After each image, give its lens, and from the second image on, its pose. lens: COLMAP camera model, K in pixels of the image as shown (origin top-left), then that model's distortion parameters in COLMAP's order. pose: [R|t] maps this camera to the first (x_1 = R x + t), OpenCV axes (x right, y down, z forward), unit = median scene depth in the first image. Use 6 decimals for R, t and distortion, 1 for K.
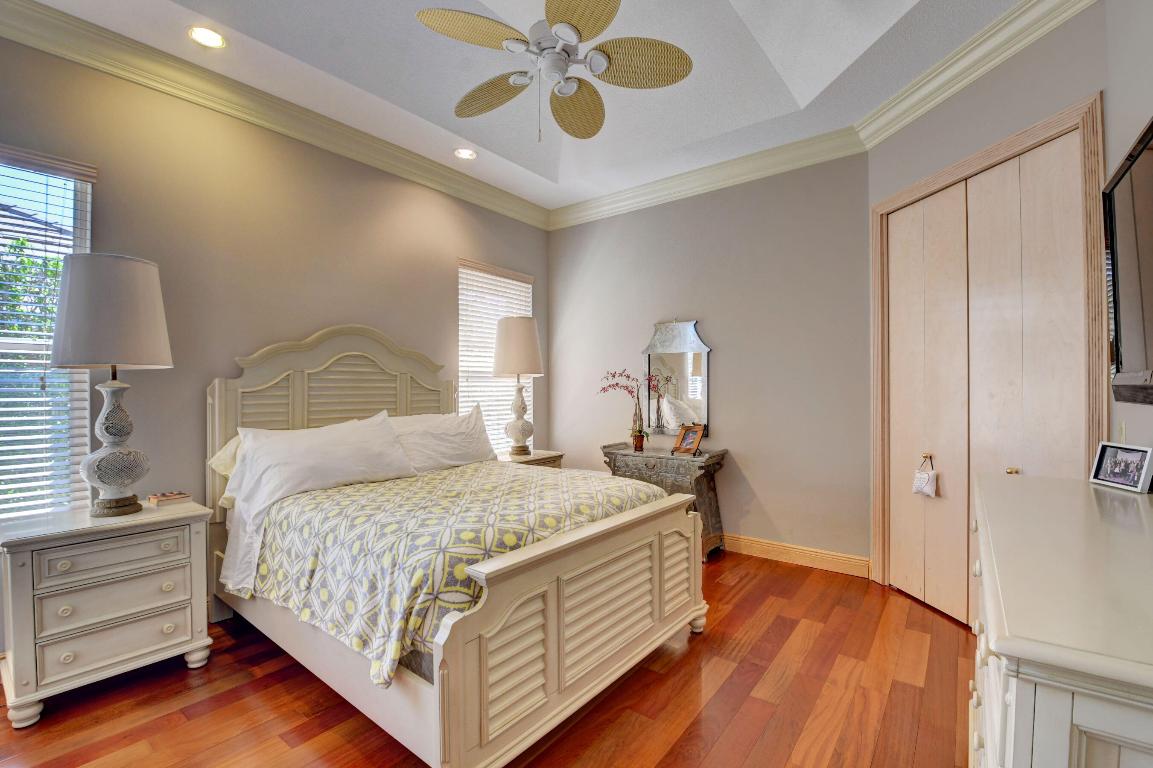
lens RADIAL K [[509.8, 0, 582.6], [0, 509.8, 384.9], [0, 0, 1]] dist [0.001304, -0.015534]
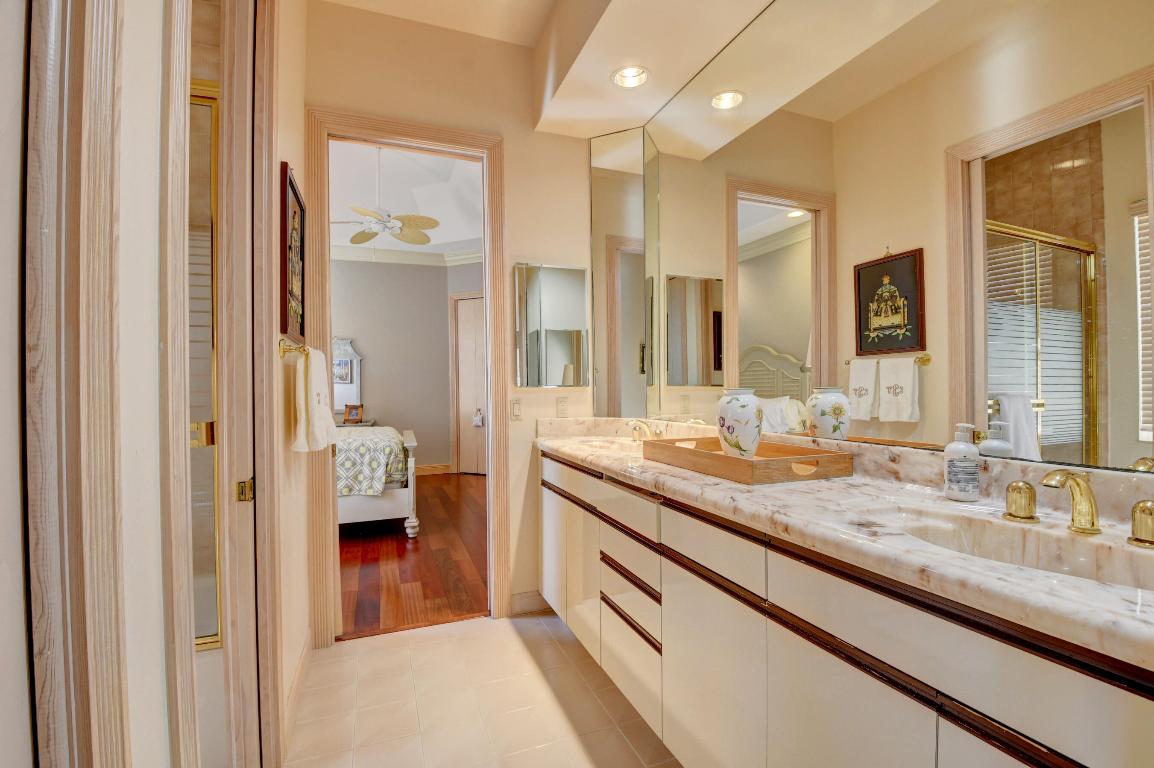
lens RADIAL K [[510.2, 0, 577.0], [0, 510.2, 388.0], [0, 0, 1]] dist [0.001304, -0.015534]
pose [[0.519508, -0.009090, 0.854417, -1.115645], [0.012620, 0.999916, 0.002965, 0.041097], [-0.854372, 0.009243, 0.519580, -0.621842]]
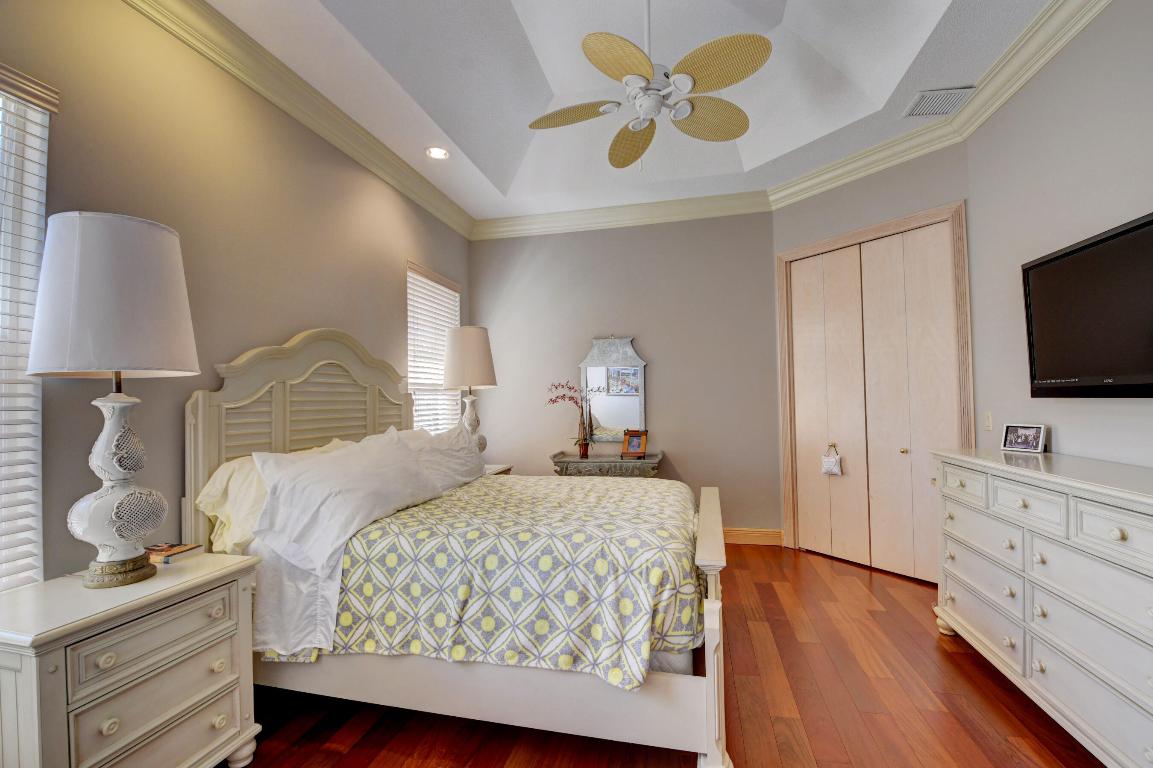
lens RADIAL K [[509.8, 0, 576.0], [0, 509.8, 383.9], [0, 0, 1]] dist [0.001304, -0.015534]
pose [[0.907387, -0.002163, 0.420290, -0.512437], [0.015029, 0.999514, -0.027302, 0.005849], [-0.420027, 0.031090, 0.906979, 0.062013]]
